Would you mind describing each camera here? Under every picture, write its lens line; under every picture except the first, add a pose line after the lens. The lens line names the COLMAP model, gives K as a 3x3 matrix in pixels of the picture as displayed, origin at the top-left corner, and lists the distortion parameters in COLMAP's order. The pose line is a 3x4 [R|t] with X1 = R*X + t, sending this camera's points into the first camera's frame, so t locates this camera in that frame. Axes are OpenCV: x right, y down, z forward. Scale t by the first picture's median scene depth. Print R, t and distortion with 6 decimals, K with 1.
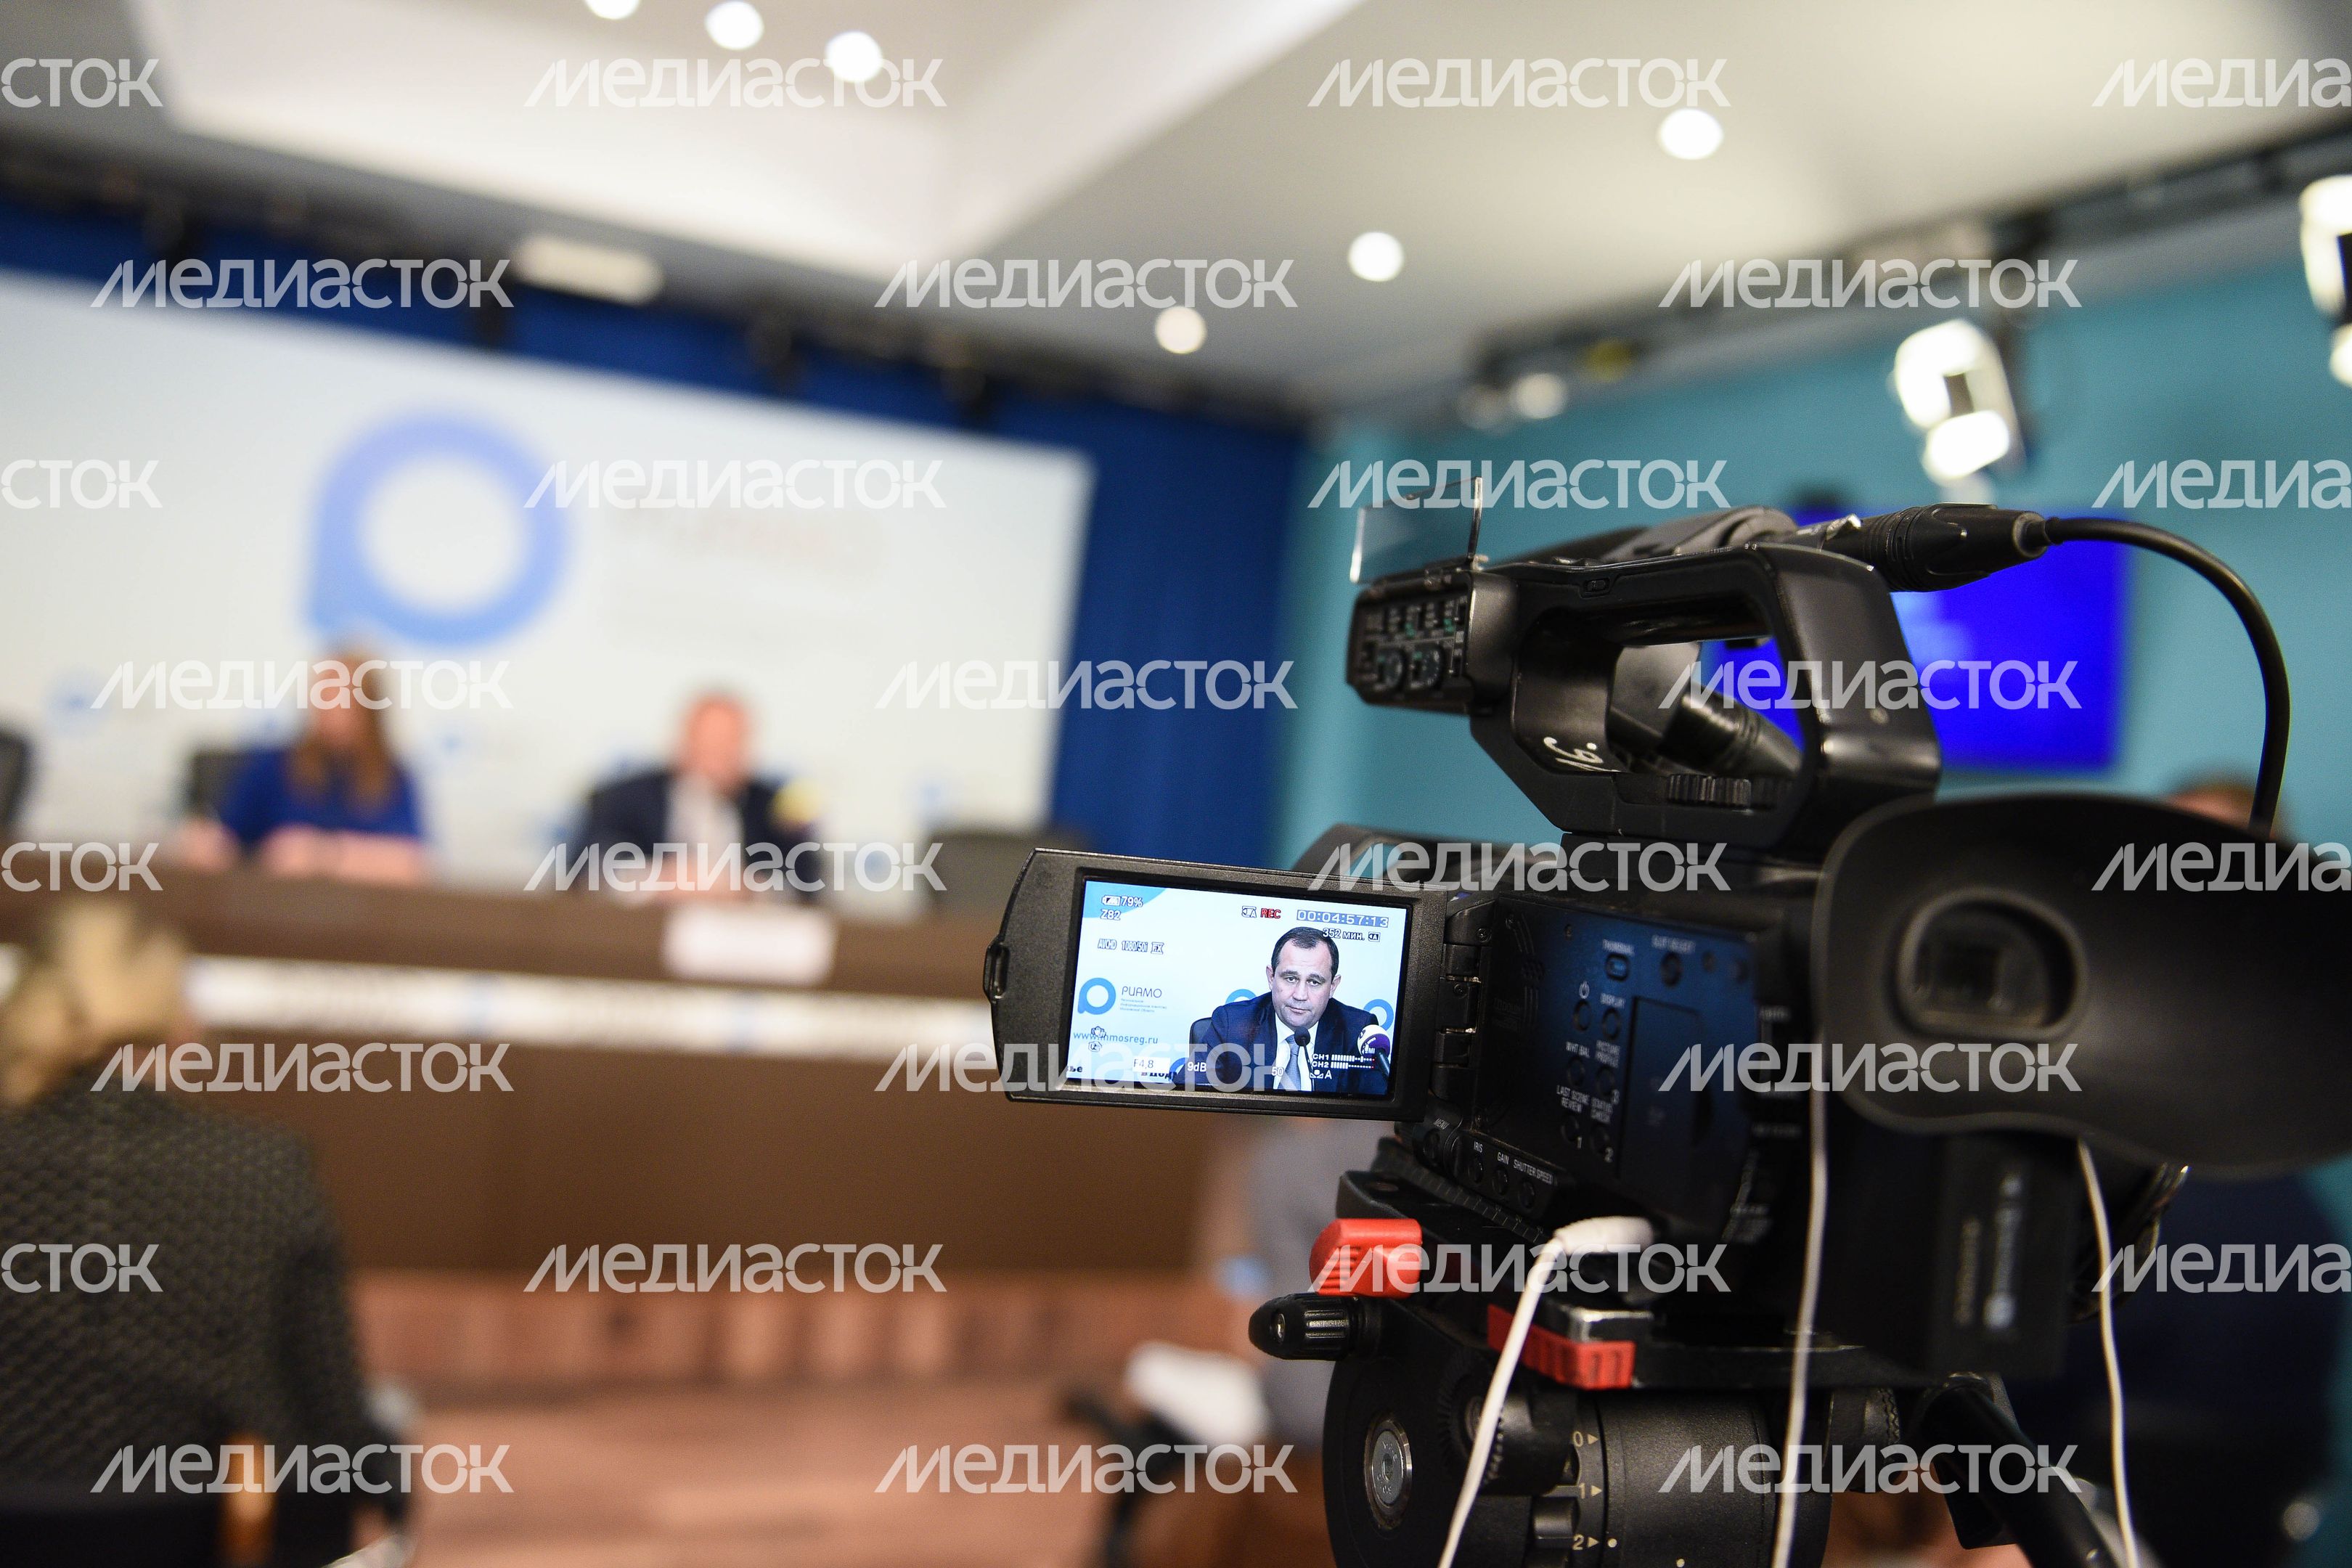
lens RADIAL K [[1852.0, 0, 1176.0], [0, 1852.0, 784.0], [0, 0, 1]] dist [-0.037508, -0.005173]
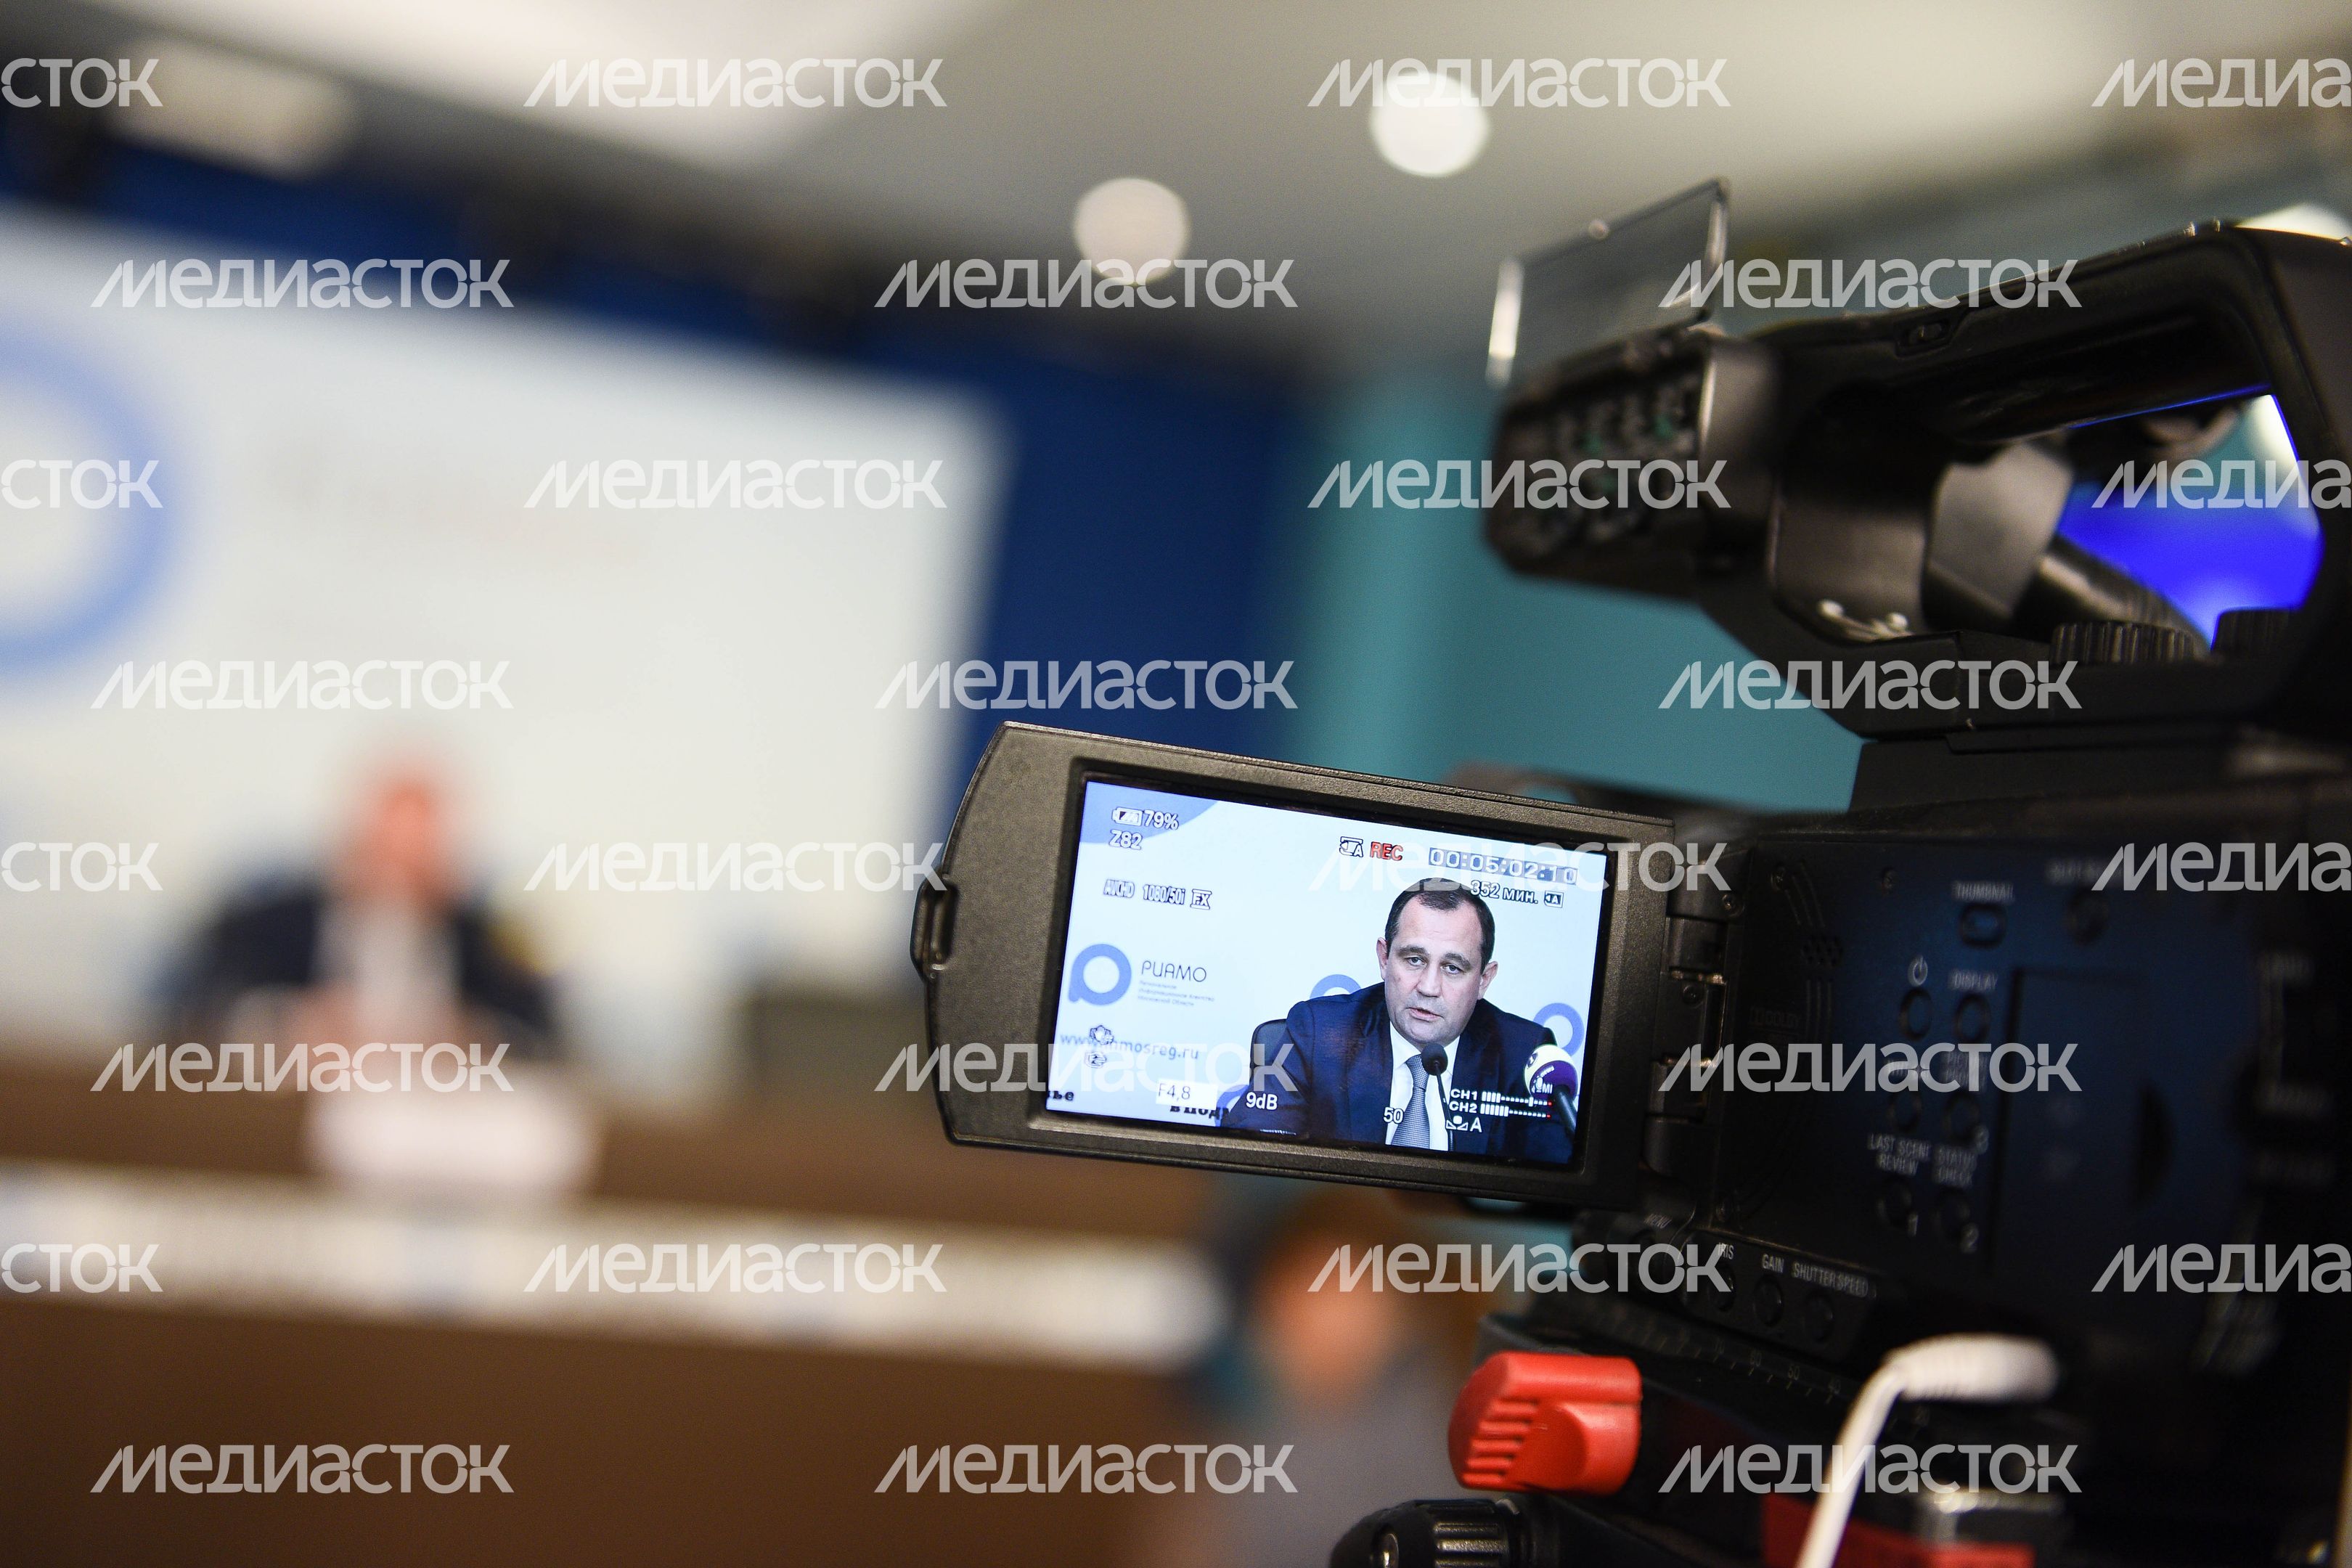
lens RADIAL K [[2785.4, 0, 1176.0], [0, 2785.4, 784.0], [0, 0, 1]] dist [0.077973, 0.043186]
pose [[0.999516, 0.021020, 0.022931, -0.038475], [-0.019902, 0.998652, -0.047943, 0.091651], [-0.023907, 0.047463, 0.998587, 0.088503]]
